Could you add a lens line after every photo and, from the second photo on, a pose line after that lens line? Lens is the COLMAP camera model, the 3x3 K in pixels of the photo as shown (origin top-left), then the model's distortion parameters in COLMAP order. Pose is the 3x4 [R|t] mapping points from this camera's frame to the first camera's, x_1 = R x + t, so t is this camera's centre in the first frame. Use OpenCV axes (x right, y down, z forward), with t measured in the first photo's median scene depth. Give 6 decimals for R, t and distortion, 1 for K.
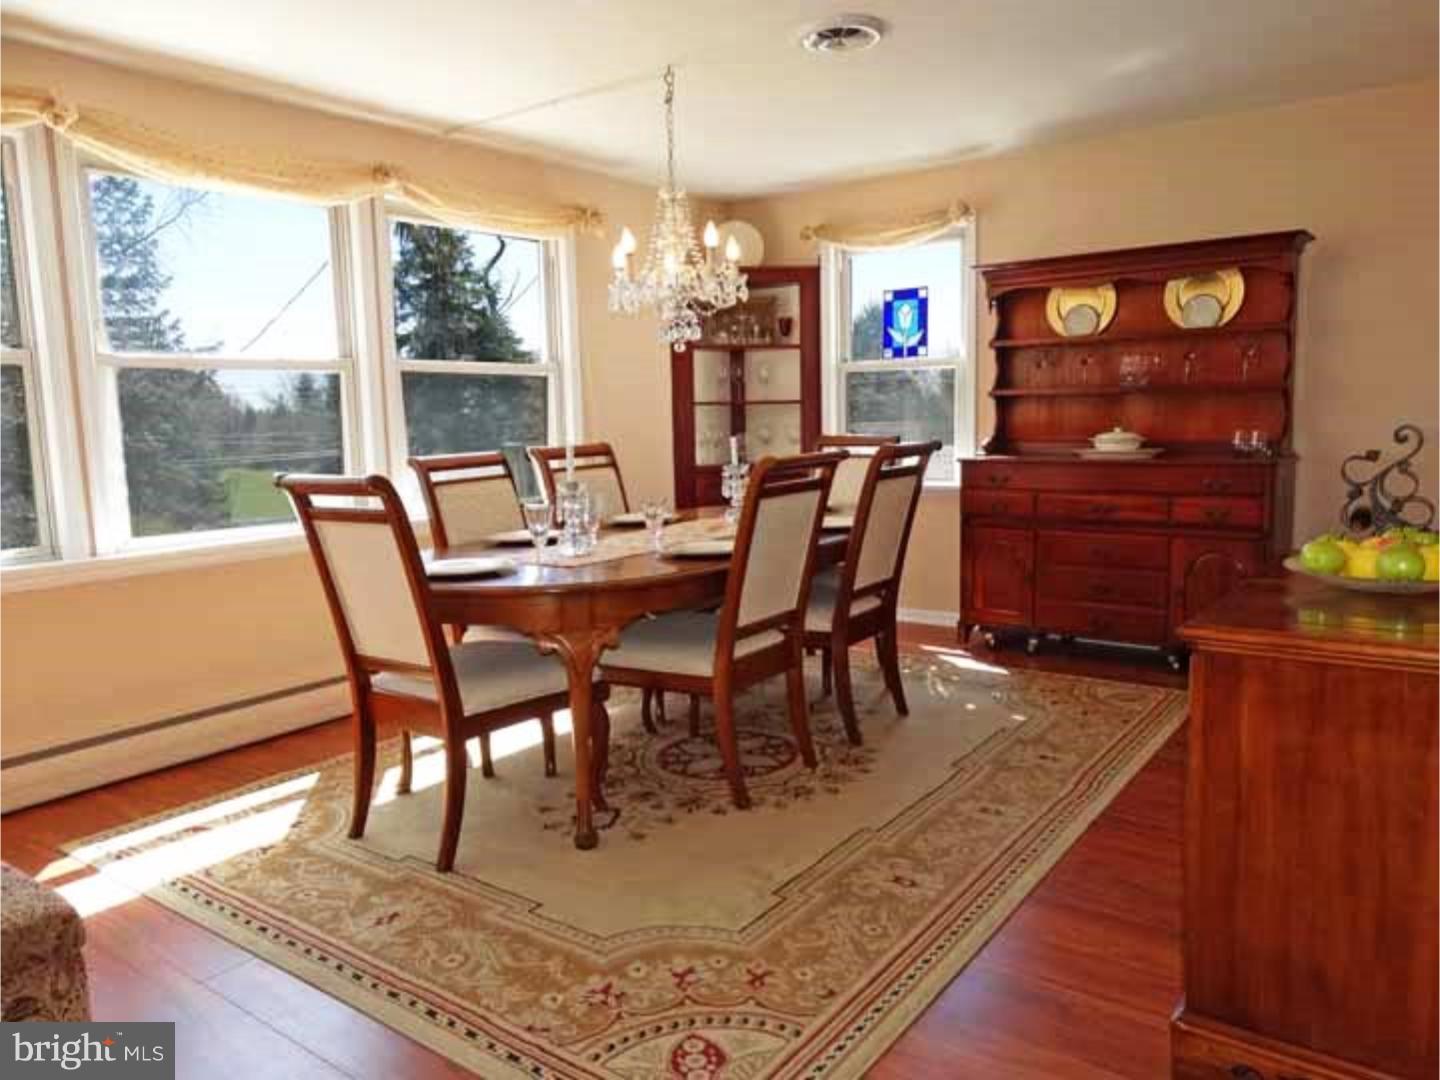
lens RADIAL K [[1041.9, 0, 721.8], [0, 1041.9, 522.0], [0, 0, 1]] dist [-0.000514, -0.007163]
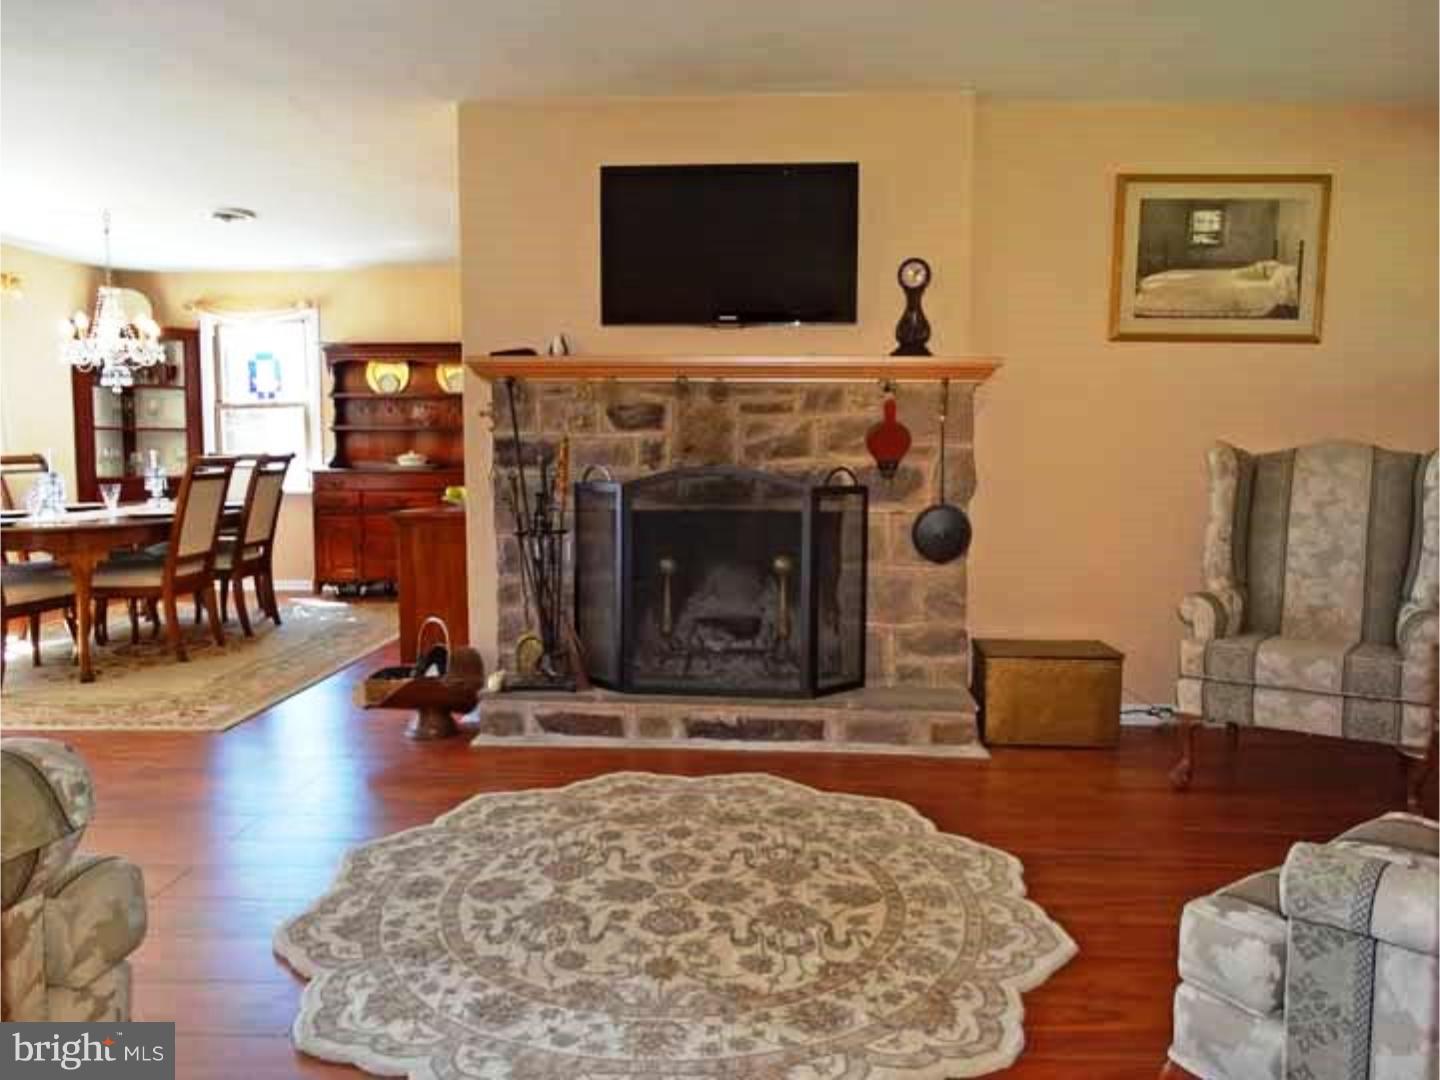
lens RADIAL K [[1041.9, 0, 718.6], [0, 1041.9, 547.0], [0, 0, 1]] dist [-0.000514, -0.007163]
pose [[0.830292, -0.027513, 0.556649, -0.137363], [0.034577, 0.999400, -0.002178, 0.081605], [-0.556255, 0.021056, 0.830745, -0.638854]]
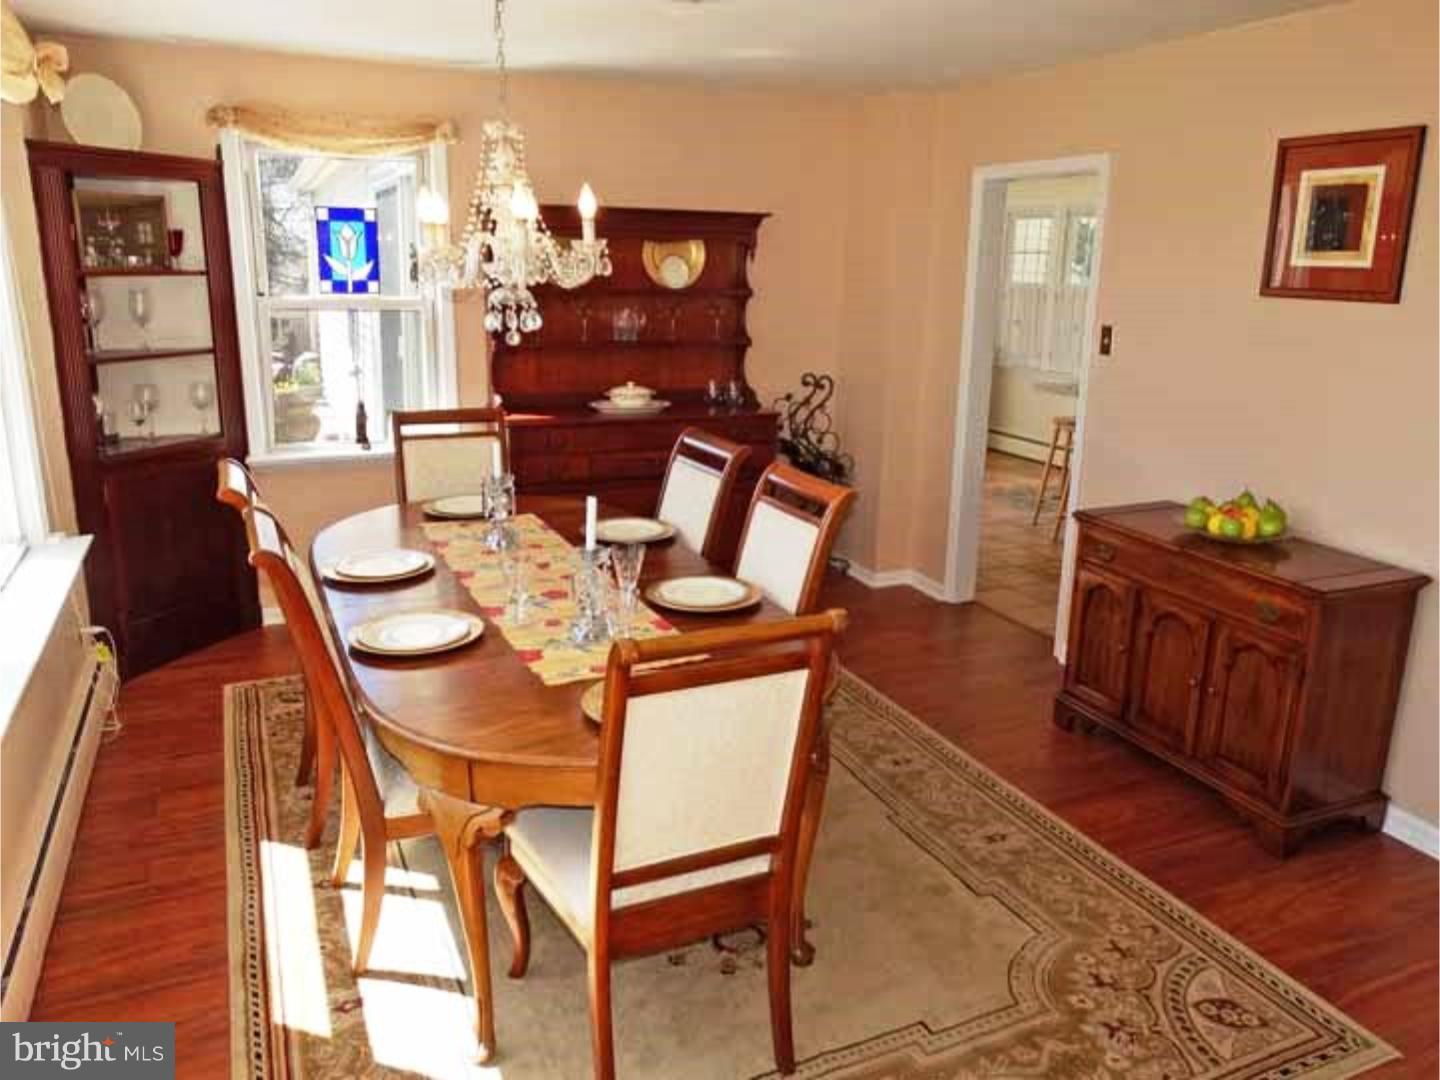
lens RADIAL K [[1100.7, 0, 790.3], [0, 1100.7, 532.1], [0, 0, 1]] dist [0.007935, -0.005034]
pose [[0.458710, -0.177253, 0.870727, -0.525705], [0.055065, 0.983689, 0.171240, -0.122467], [-0.886878, -0.030603, 0.460989, 0.350531]]
